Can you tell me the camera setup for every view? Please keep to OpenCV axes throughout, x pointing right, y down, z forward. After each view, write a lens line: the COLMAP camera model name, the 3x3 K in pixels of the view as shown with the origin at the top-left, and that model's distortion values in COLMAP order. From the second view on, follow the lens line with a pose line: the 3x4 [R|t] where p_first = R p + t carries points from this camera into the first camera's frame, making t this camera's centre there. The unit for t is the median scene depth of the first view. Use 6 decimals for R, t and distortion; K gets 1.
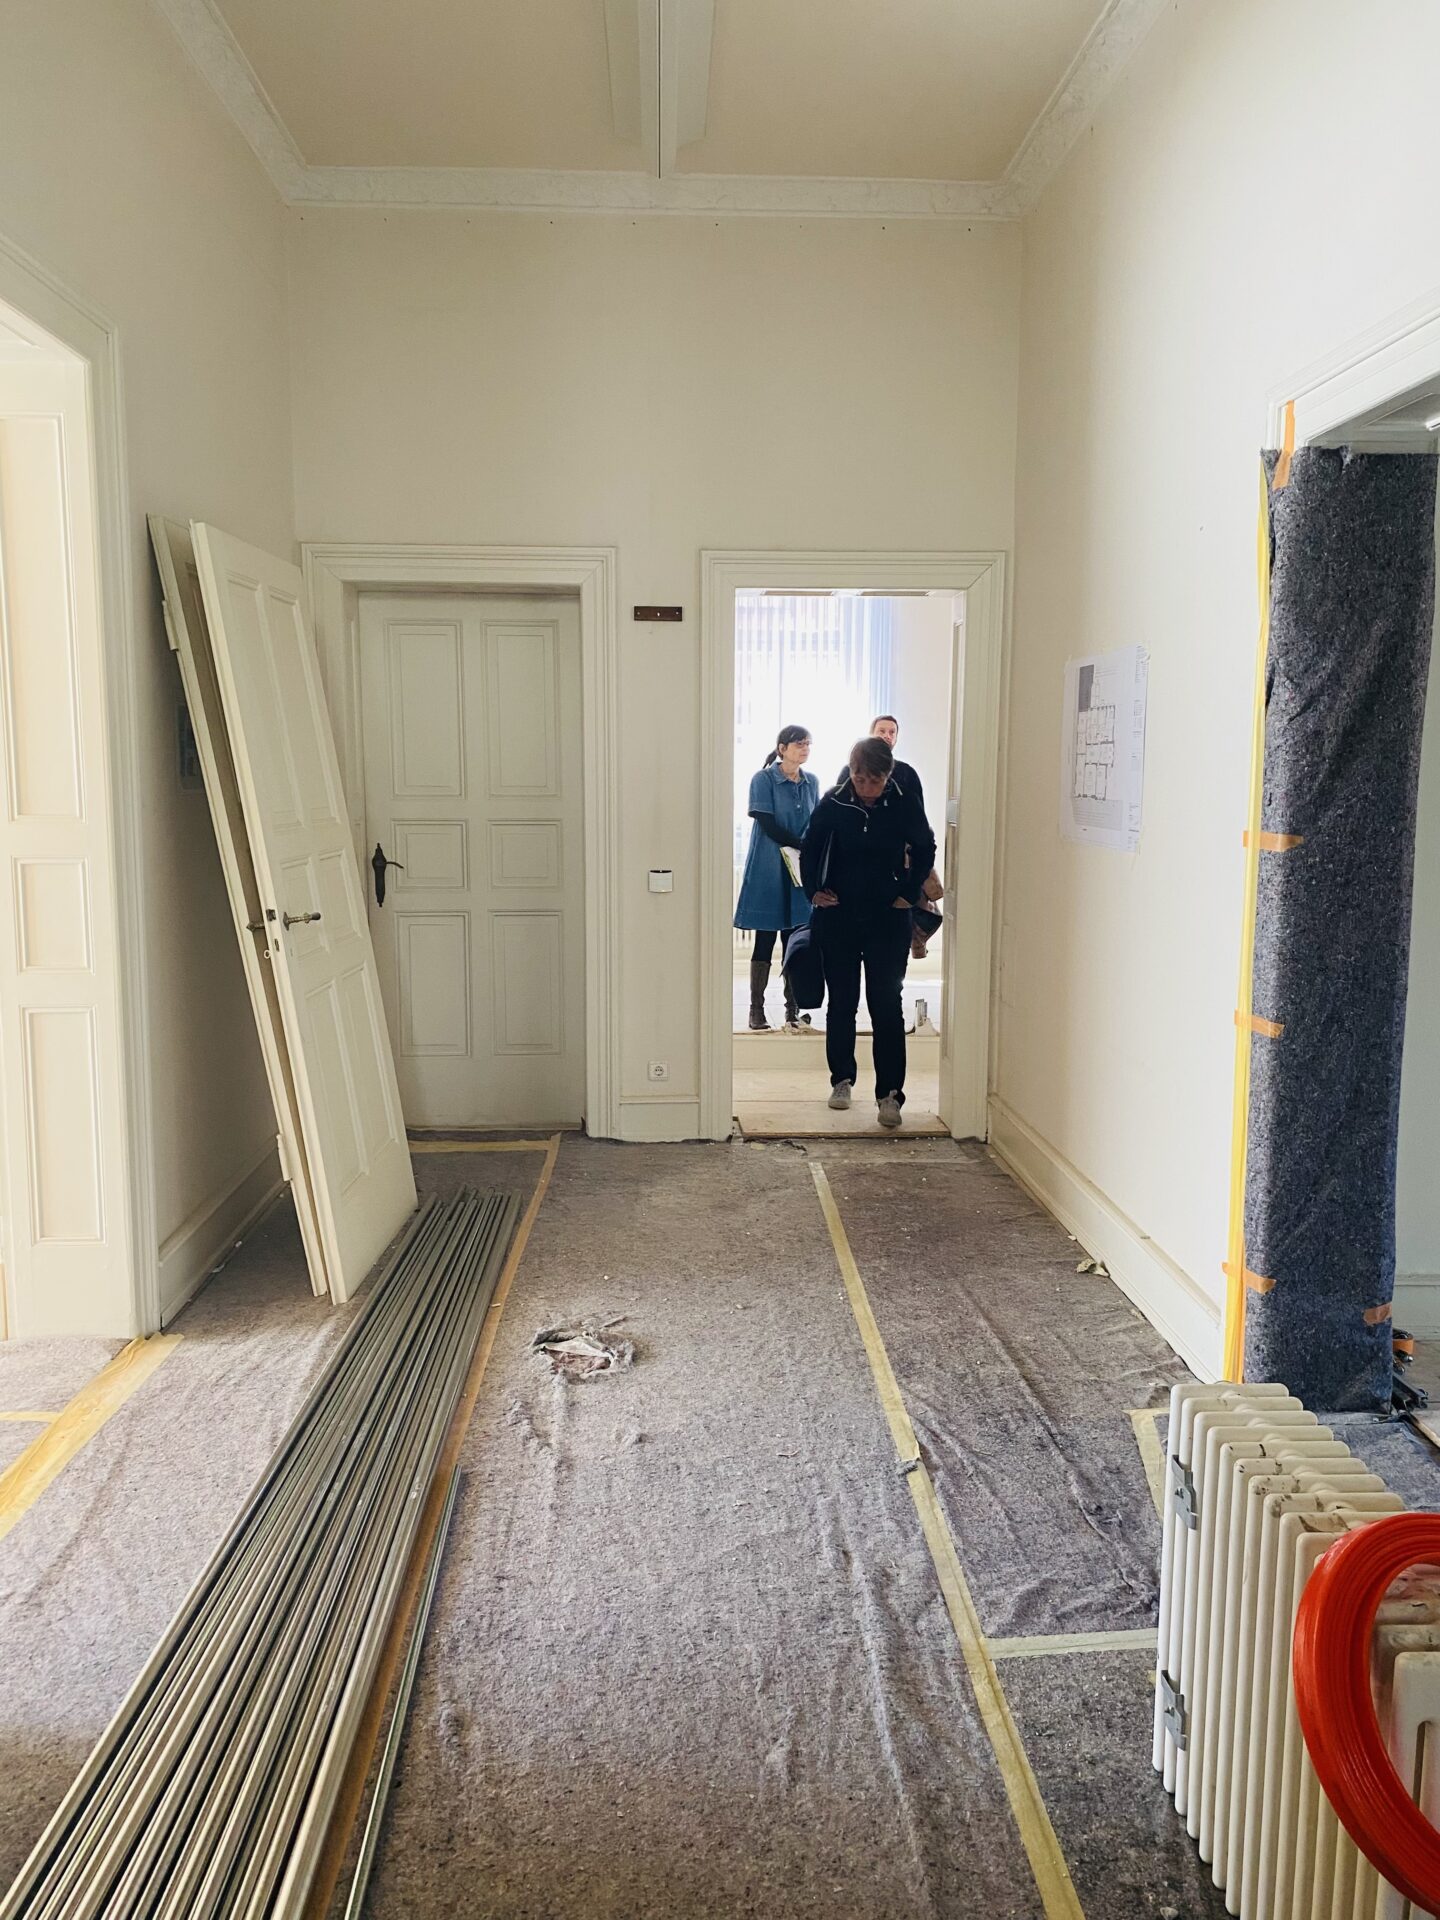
lens RADIAL K [[1469.8, 0, 719.6], [0, 1469.8, 957.6], [0, 0, 1]] dist [0.056612, -0.000450]
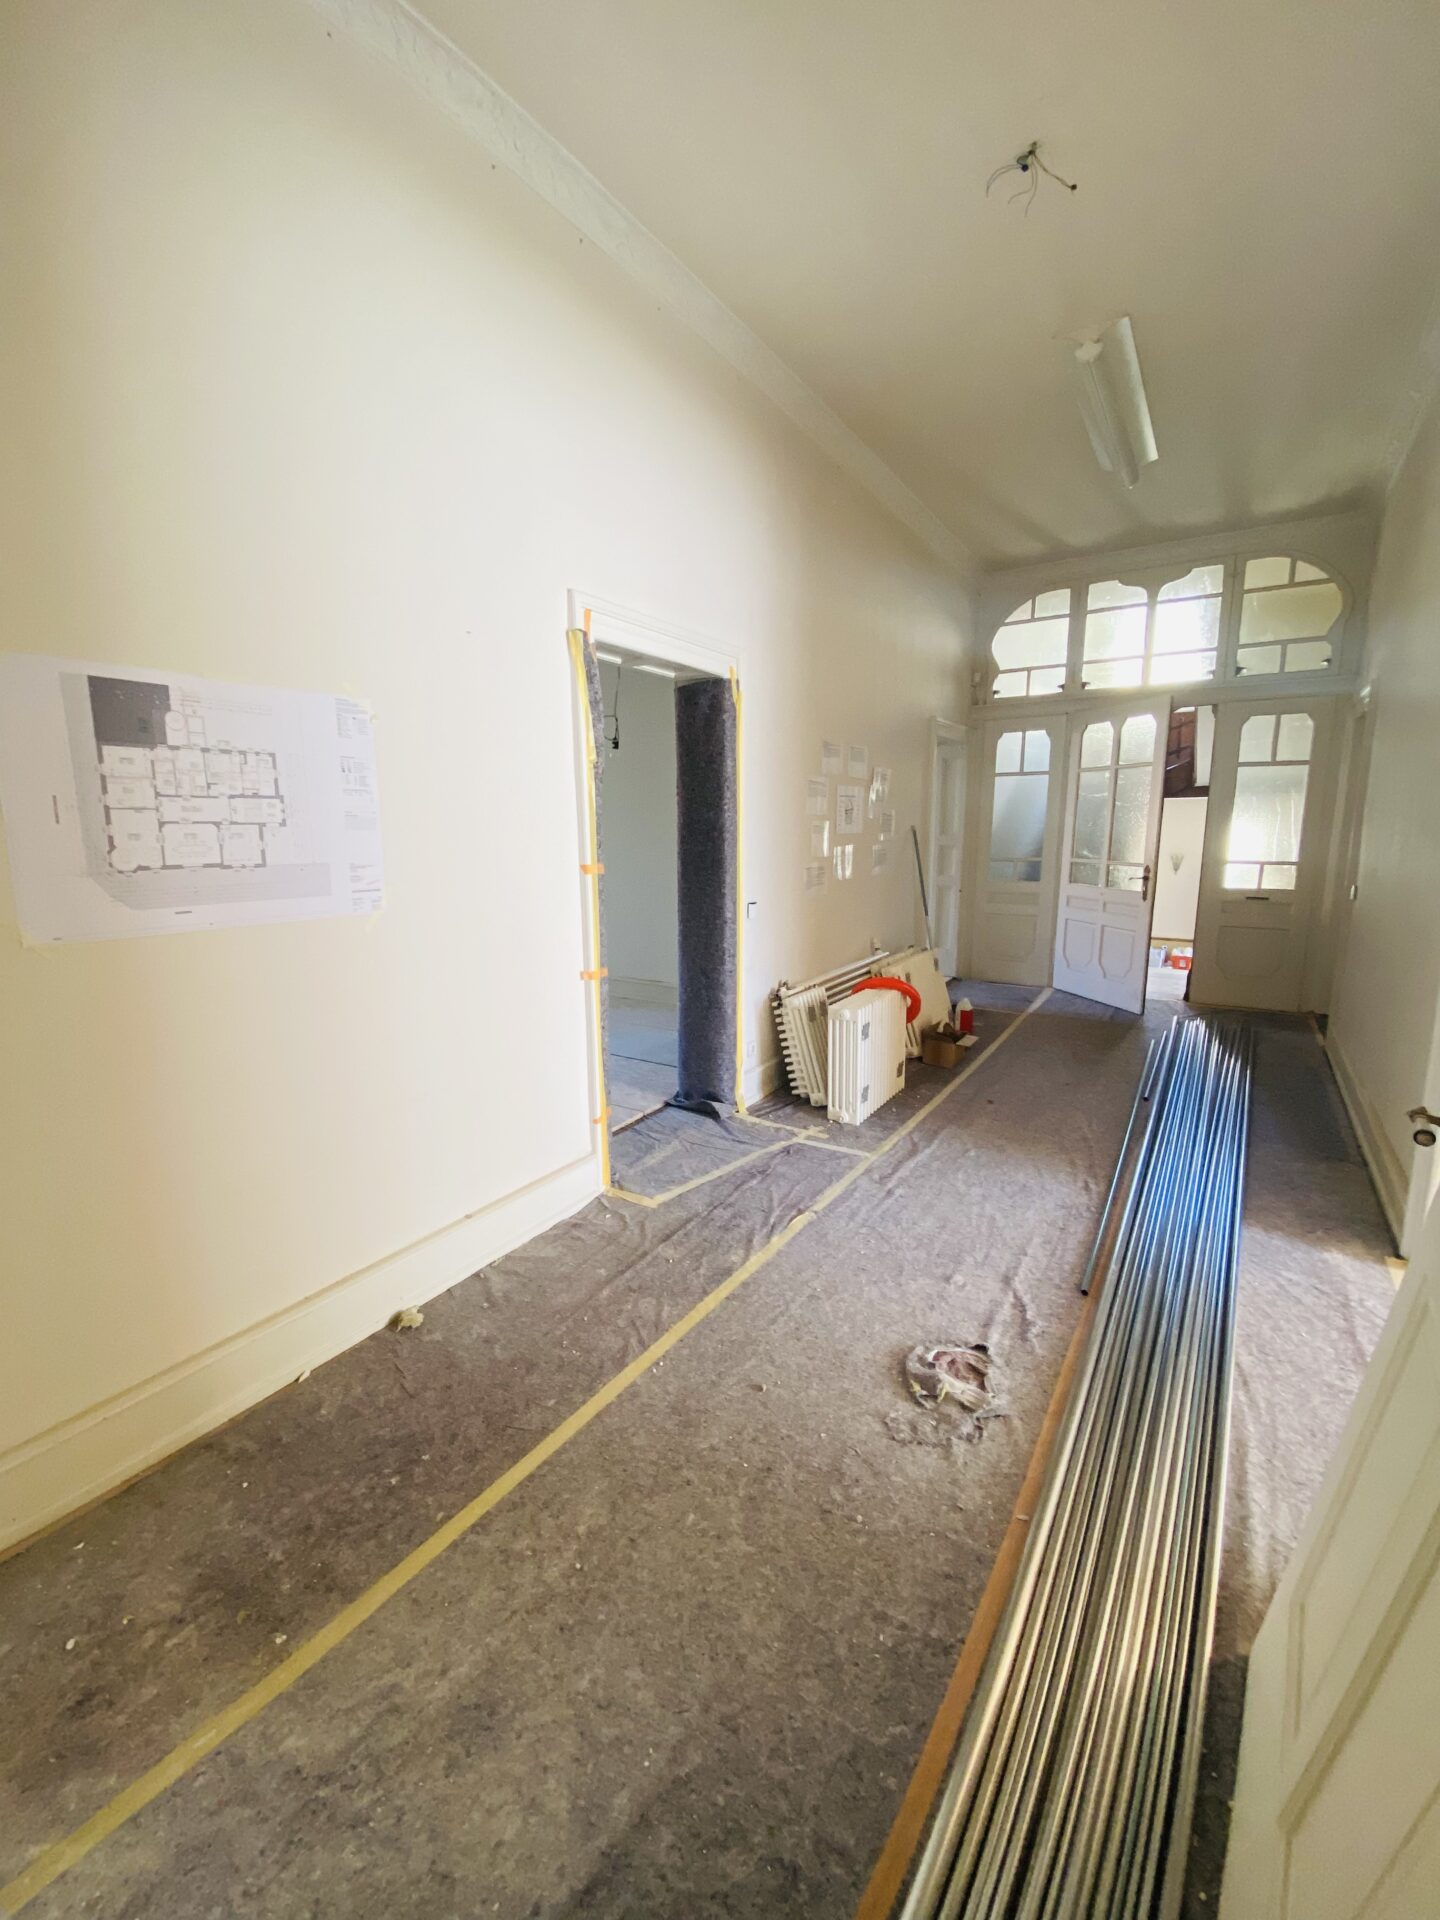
lens RADIAL K [[779.2, 0, 718.1], [0, 779.2, 971.8], [0, 0, 1]] dist [-0.003113, -0.000324]
pose [[-0.812607, -0.106016, 0.573089, -0.281414], [0.083980, 0.951754, 0.295146, -0.218475], [-0.576730, 0.287966, -0.764499, 1.656042]]
